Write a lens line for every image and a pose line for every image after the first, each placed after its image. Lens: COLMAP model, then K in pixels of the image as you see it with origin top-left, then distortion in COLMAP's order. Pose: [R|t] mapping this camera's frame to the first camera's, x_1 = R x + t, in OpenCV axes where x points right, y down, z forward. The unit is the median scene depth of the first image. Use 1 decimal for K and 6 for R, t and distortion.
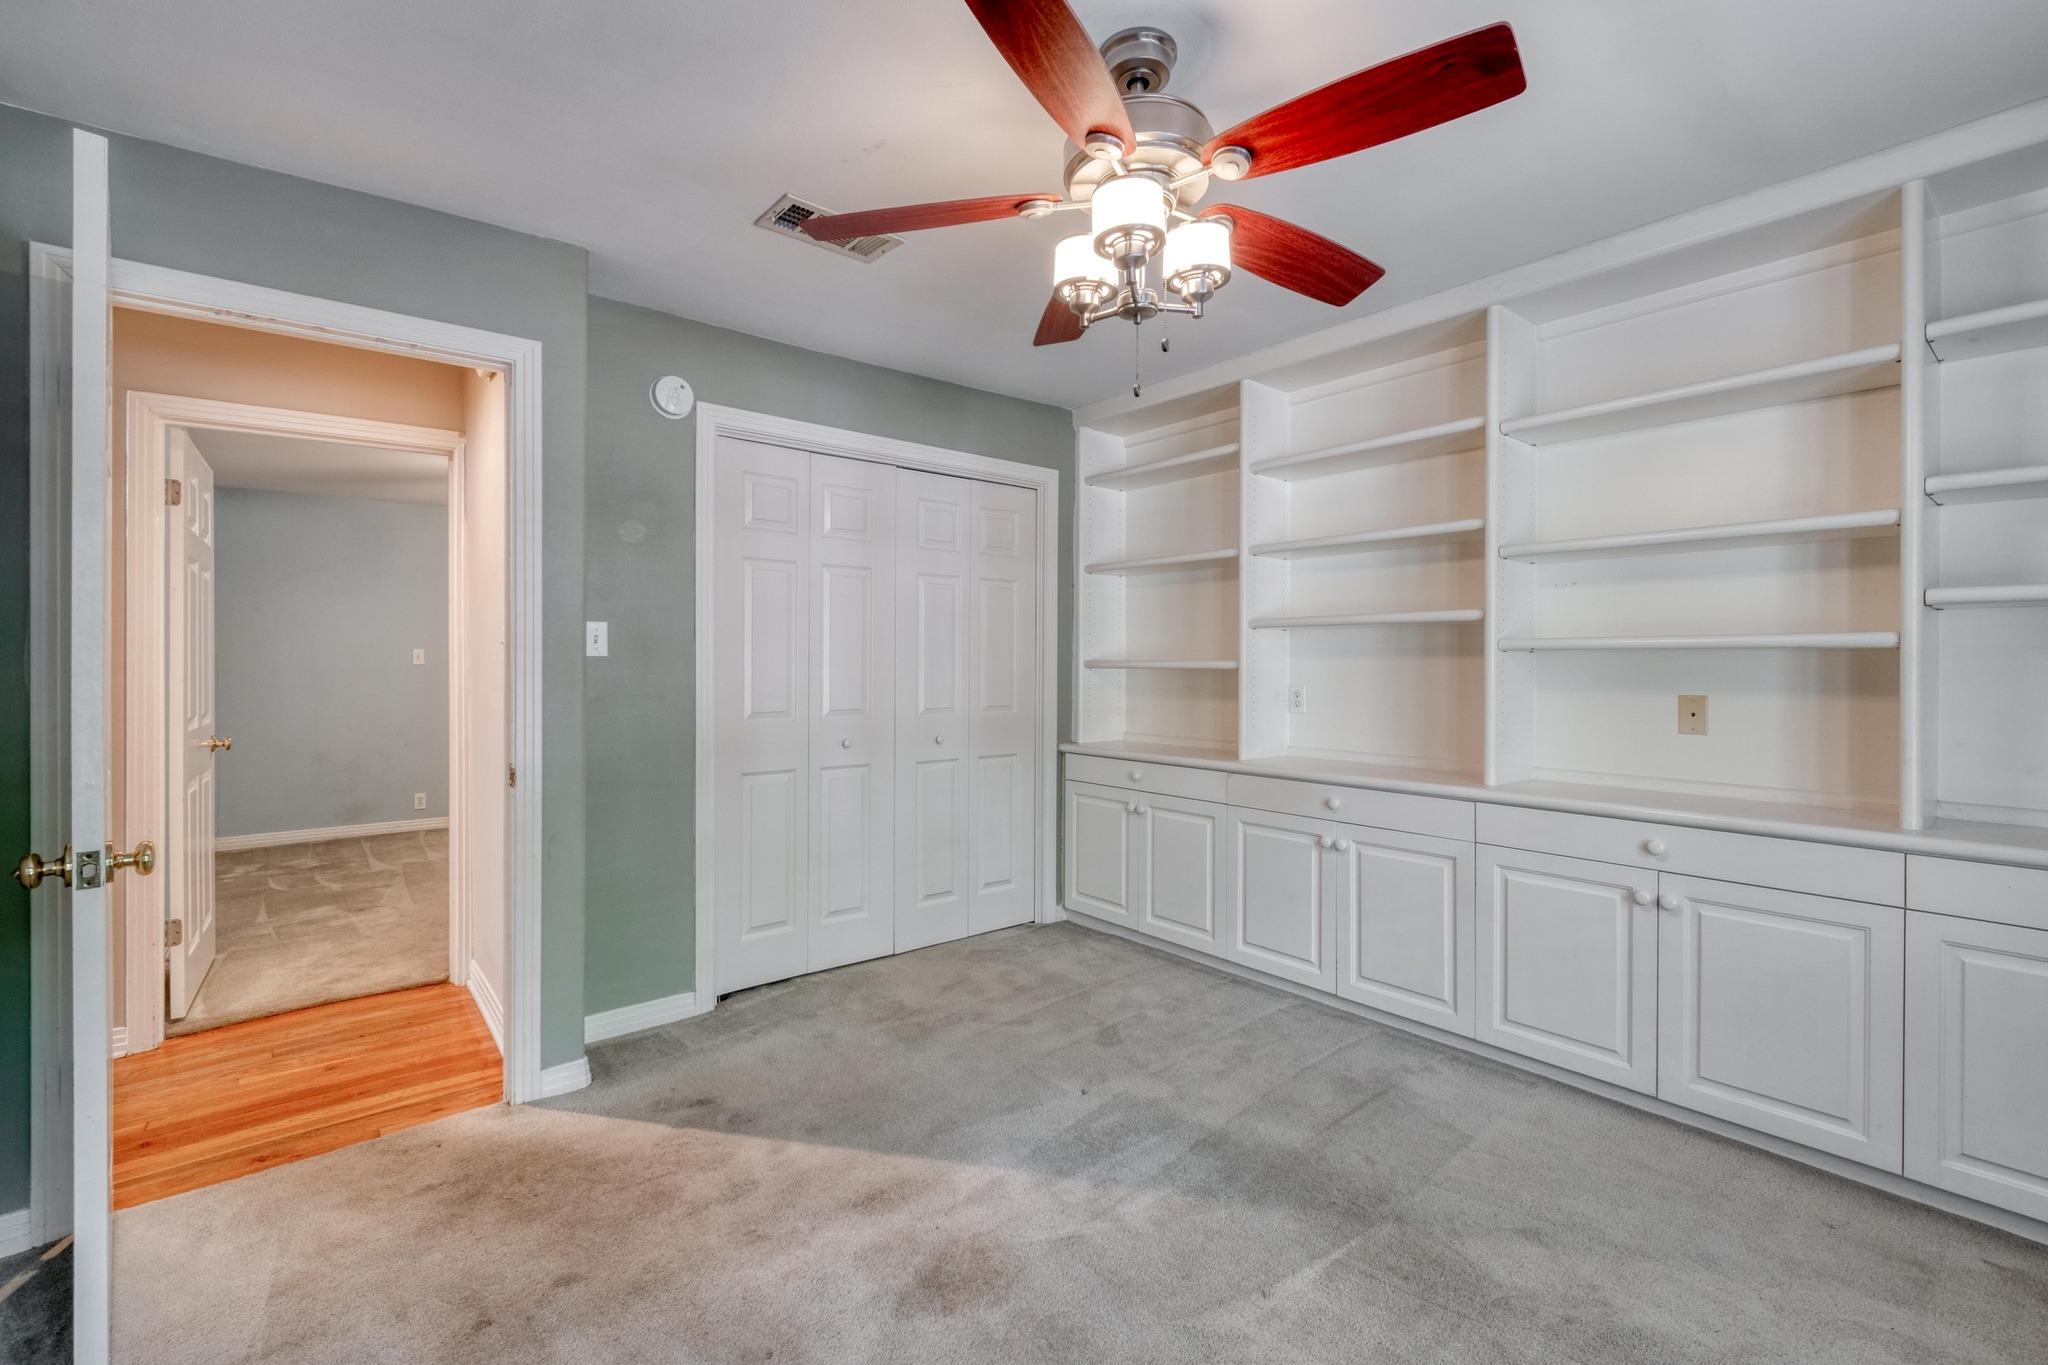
lens RADIAL K [[888.0, 0, 1030.5], [0, 888.0, 669.3], [0, 0, 1]] dist [-0.002271, -0.000814]
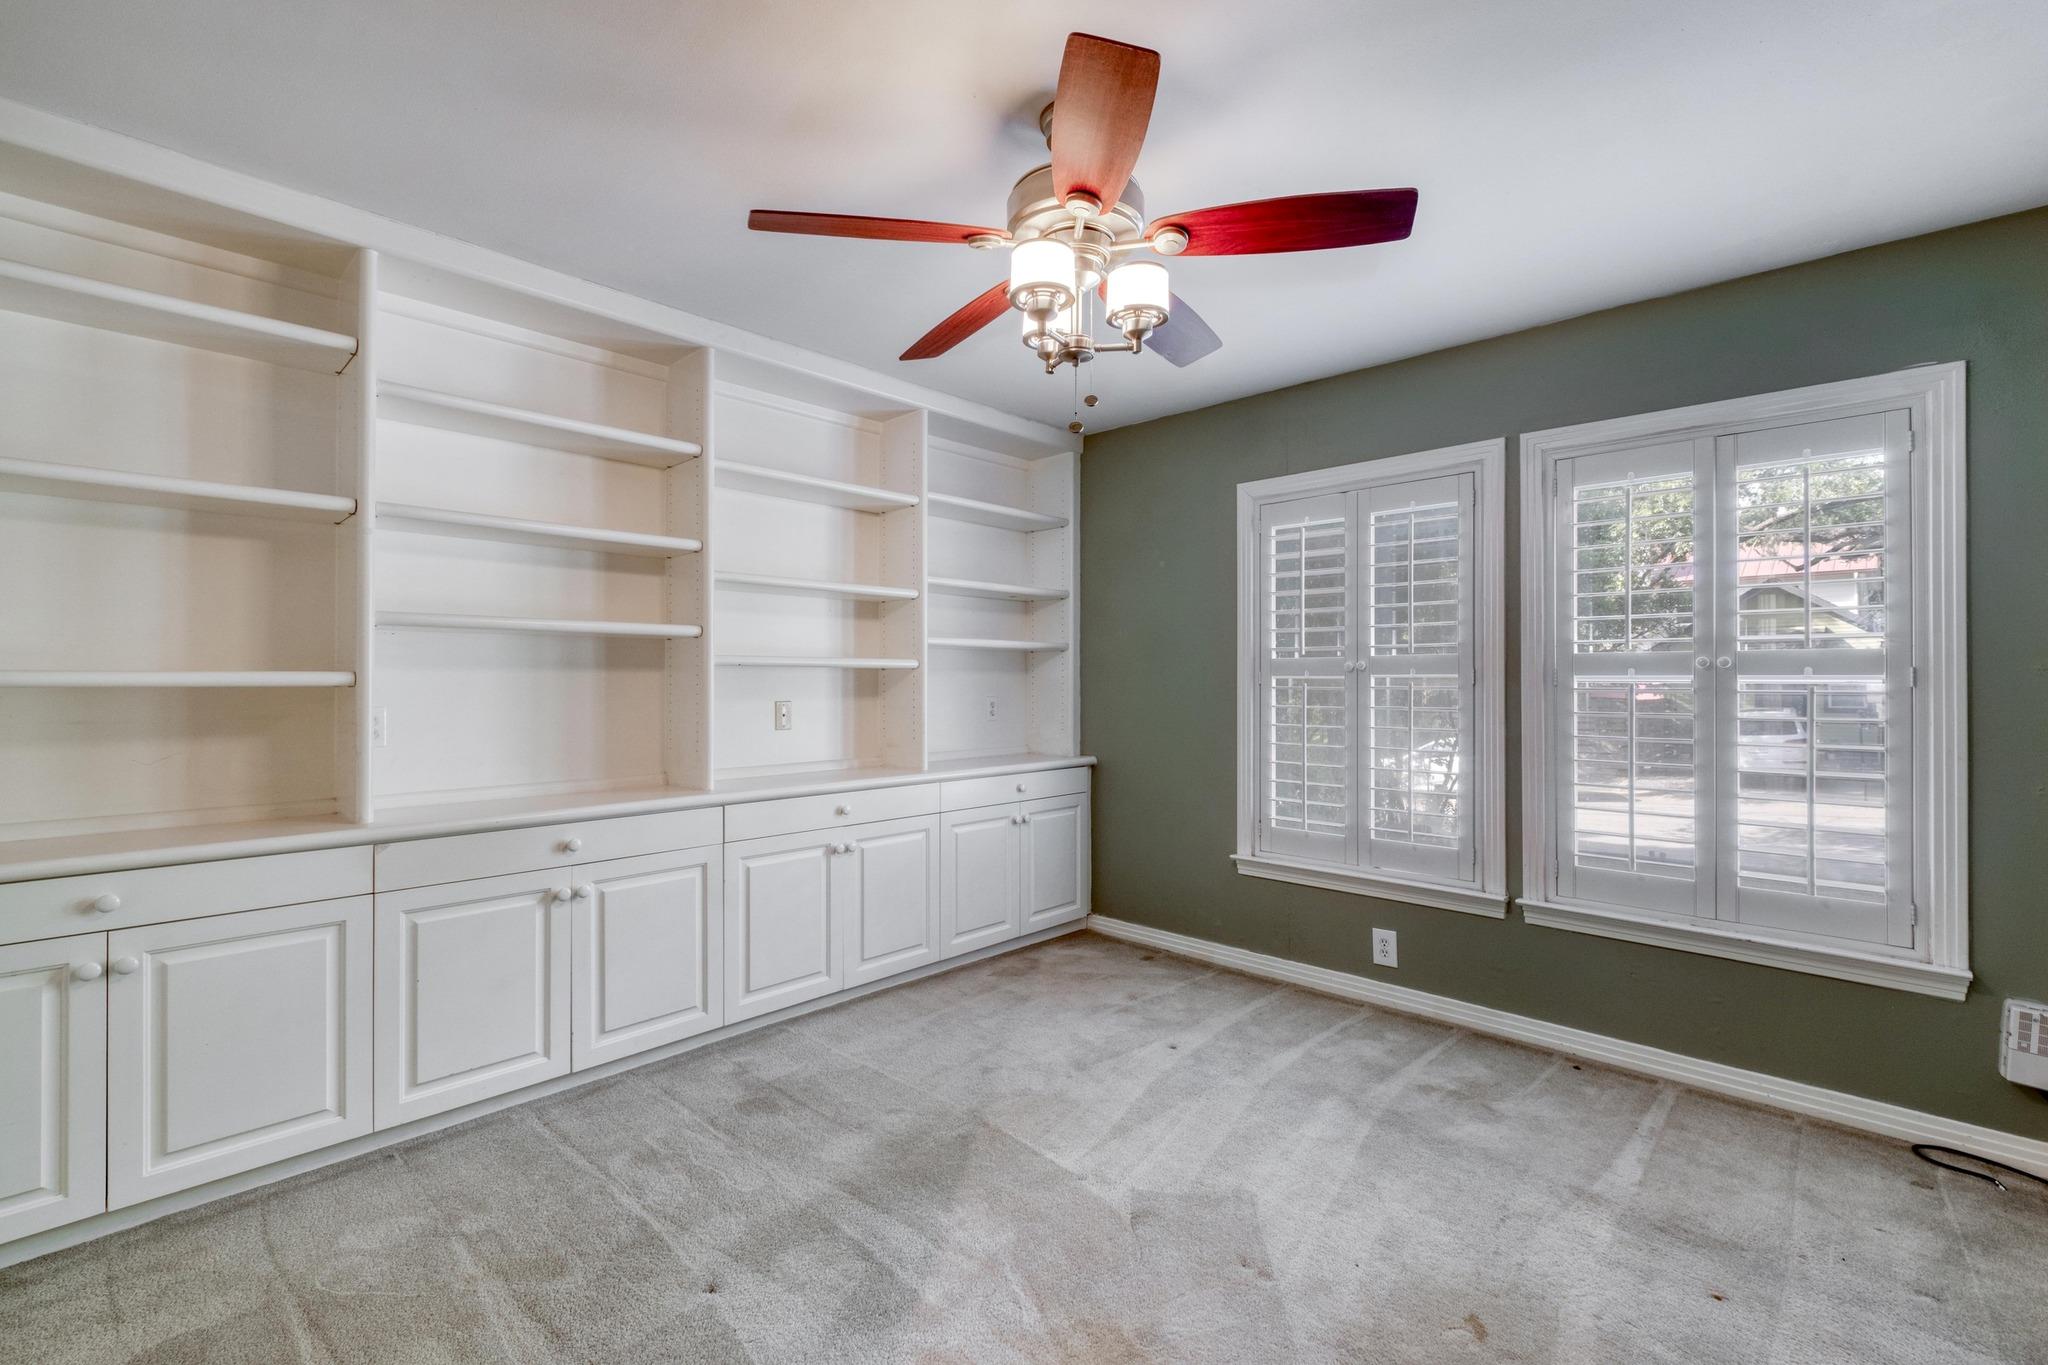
lens RADIAL K [[878.4, 0, 1023.2], [0, 878.4, 674.6], [0, 0, 1]] dist [-0.000489, -0.000584]
pose [[-0.120677, 0.005242, 0.992678, -0.593624], [0.007233, 0.999964, -0.004401, -0.002314], [-0.992666, 0.006649, -0.120710, 0.753515]]
